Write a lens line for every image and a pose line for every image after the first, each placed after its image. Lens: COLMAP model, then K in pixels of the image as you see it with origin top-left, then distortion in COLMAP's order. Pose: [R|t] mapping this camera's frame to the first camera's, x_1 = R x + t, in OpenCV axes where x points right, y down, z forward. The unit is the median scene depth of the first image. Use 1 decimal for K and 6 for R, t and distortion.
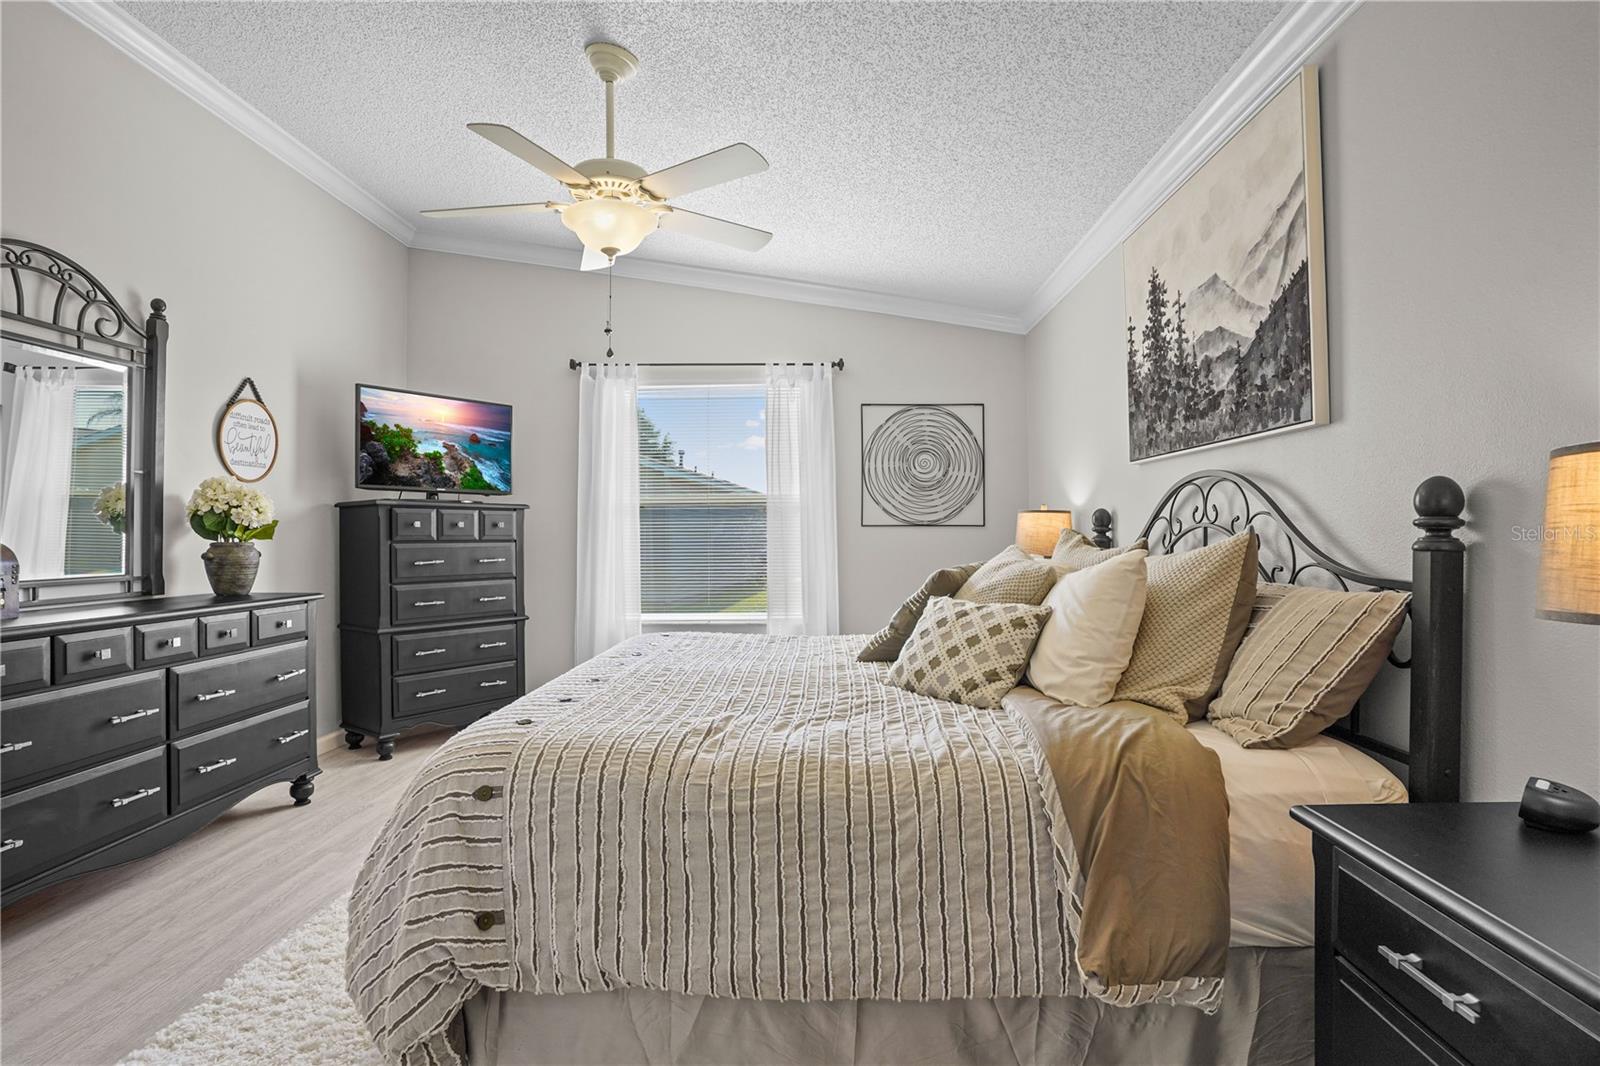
lens RADIAL K [[788.7, 0, 797.8], [0, 788.7, 528.0], [0, 0, 1]] dist [-0.072262, 0.028760]
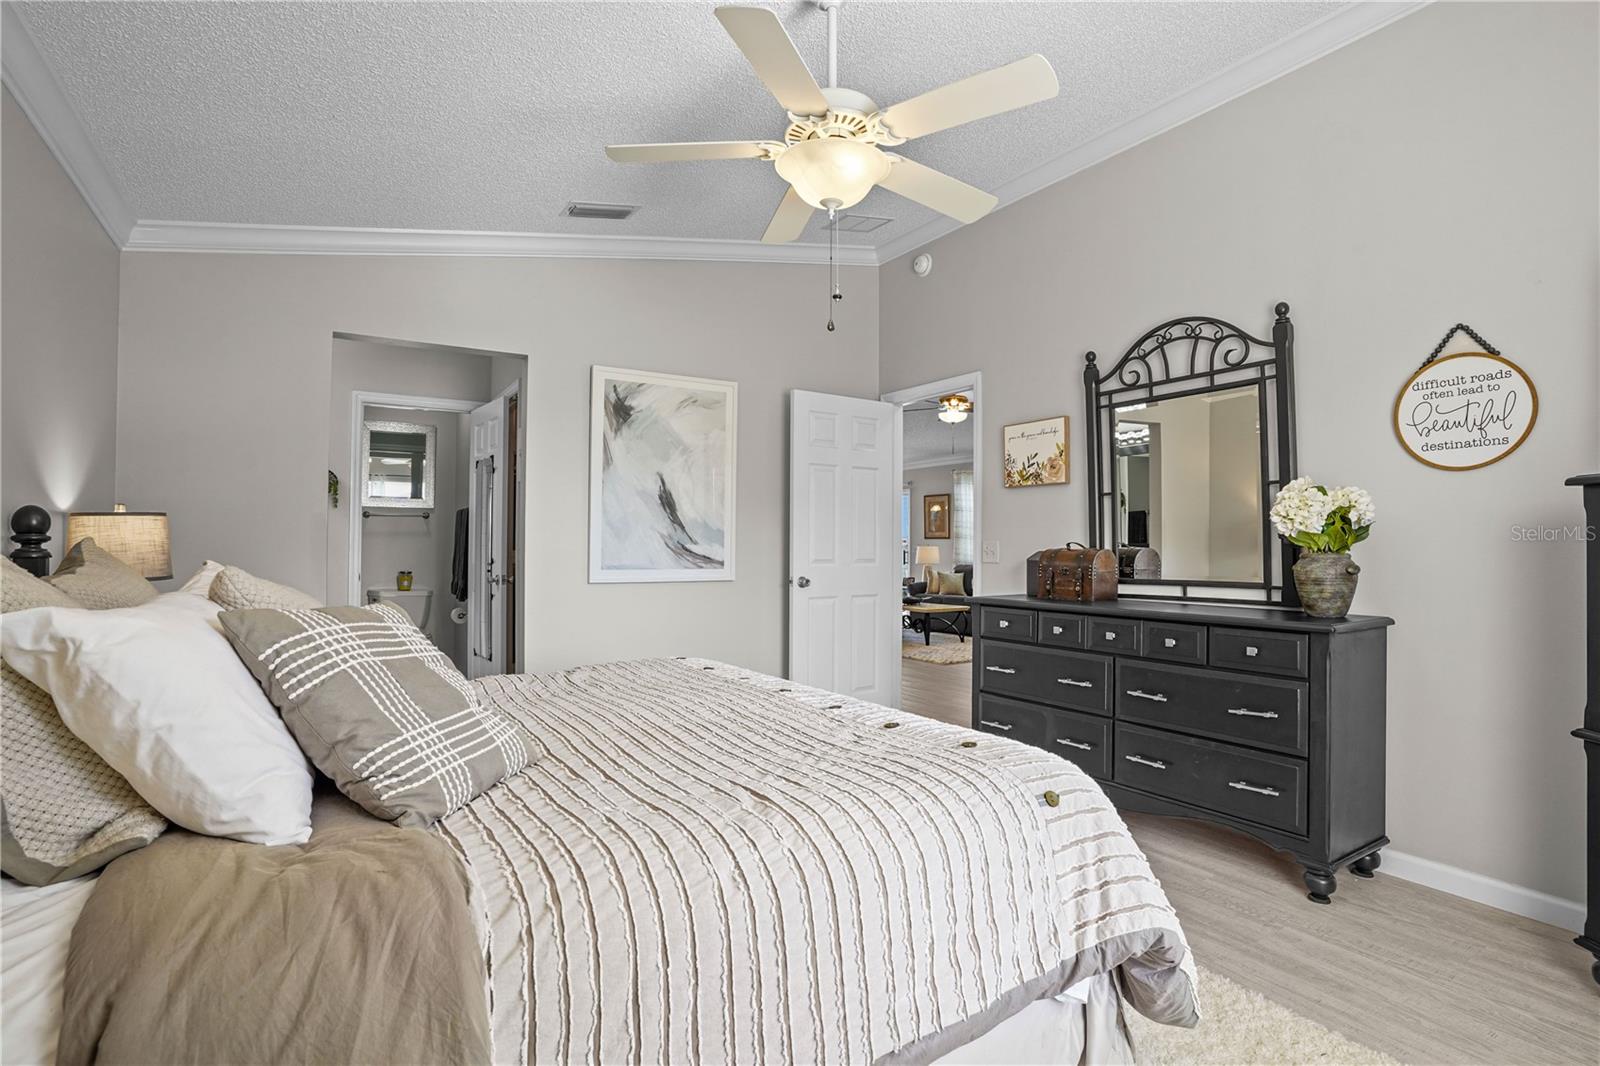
lens RADIAL K [[788.7, 0, 792.2], [0, 788.7, 536.3], [0, 0, 1]] dist [-0.072262, 0.028760]
pose [[-0.844219, -0.002541, -0.535993, 0.245639], [0.005844, 0.999886, -0.013945, 0.010146], [0.535967, -0.014905, -0.844107, 1.691528]]
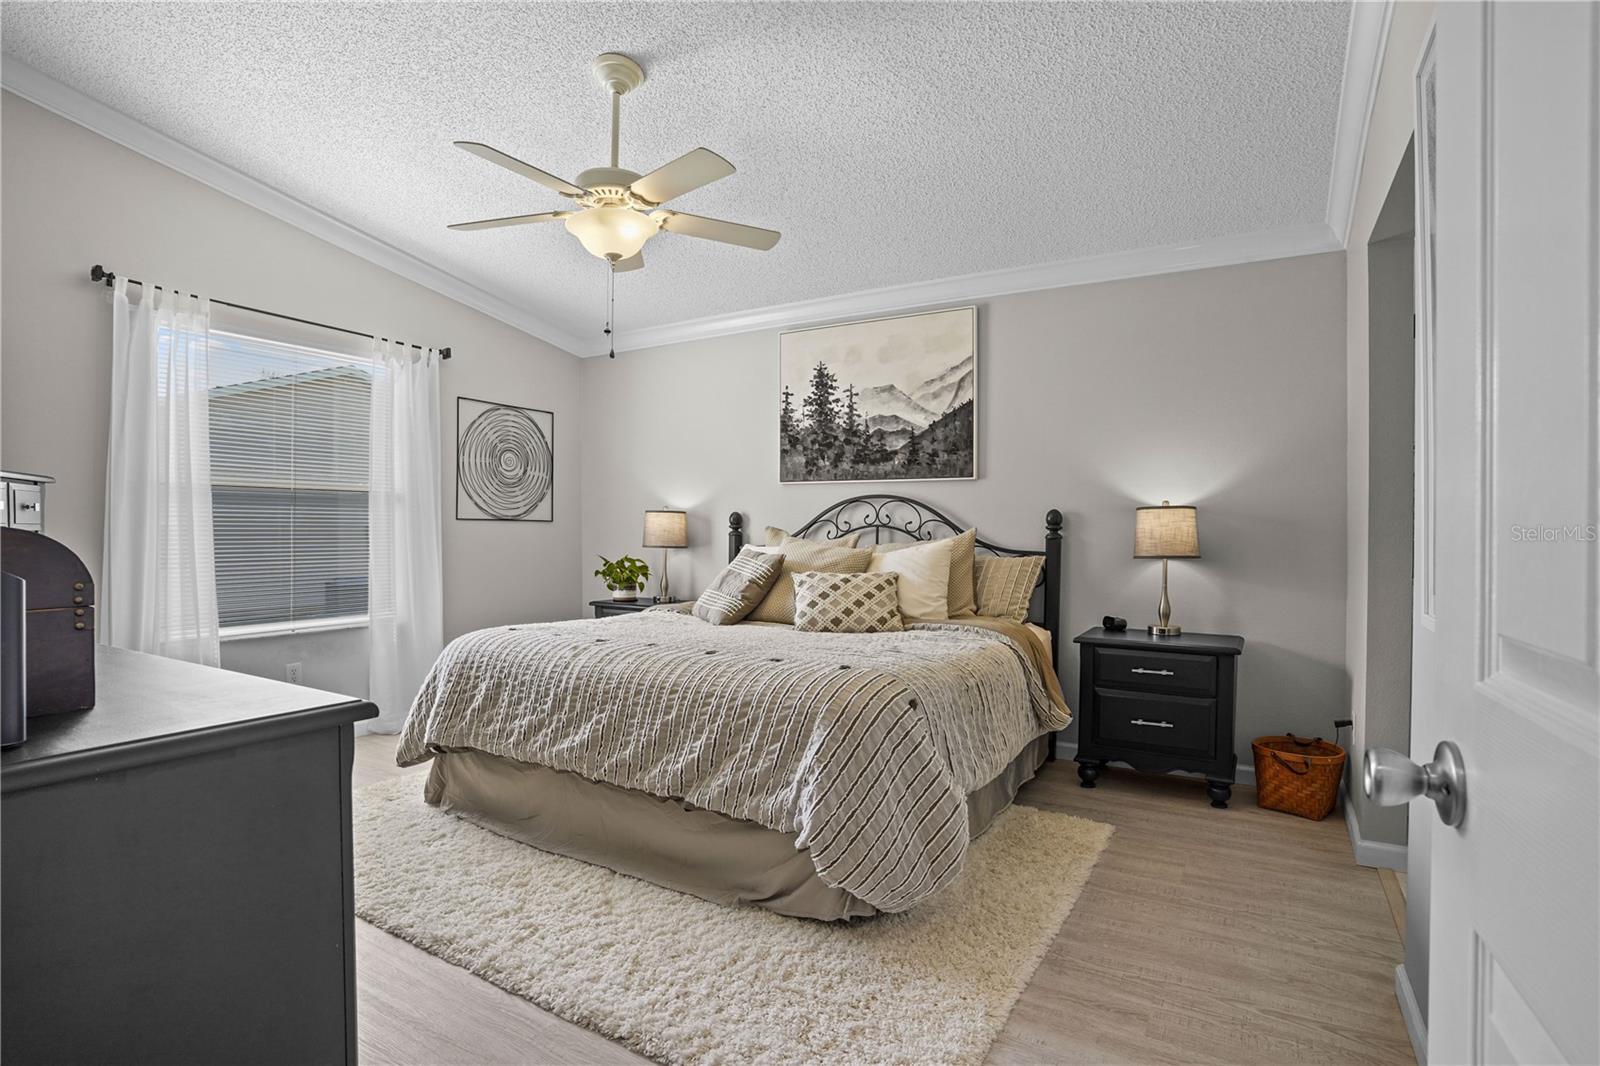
lens RADIAL K [[788.7, 0, 810.0], [0, 788.7, 535.9], [0, 0, 1]] dist [-0.072262, 0.028760]
pose [[0.486983, 0.002113, 0.873409, -1.023897], [-0.015133, 0.999867, 0.006019, 0.009754], [-0.873280, -0.016148, 0.486951, 0.249605]]
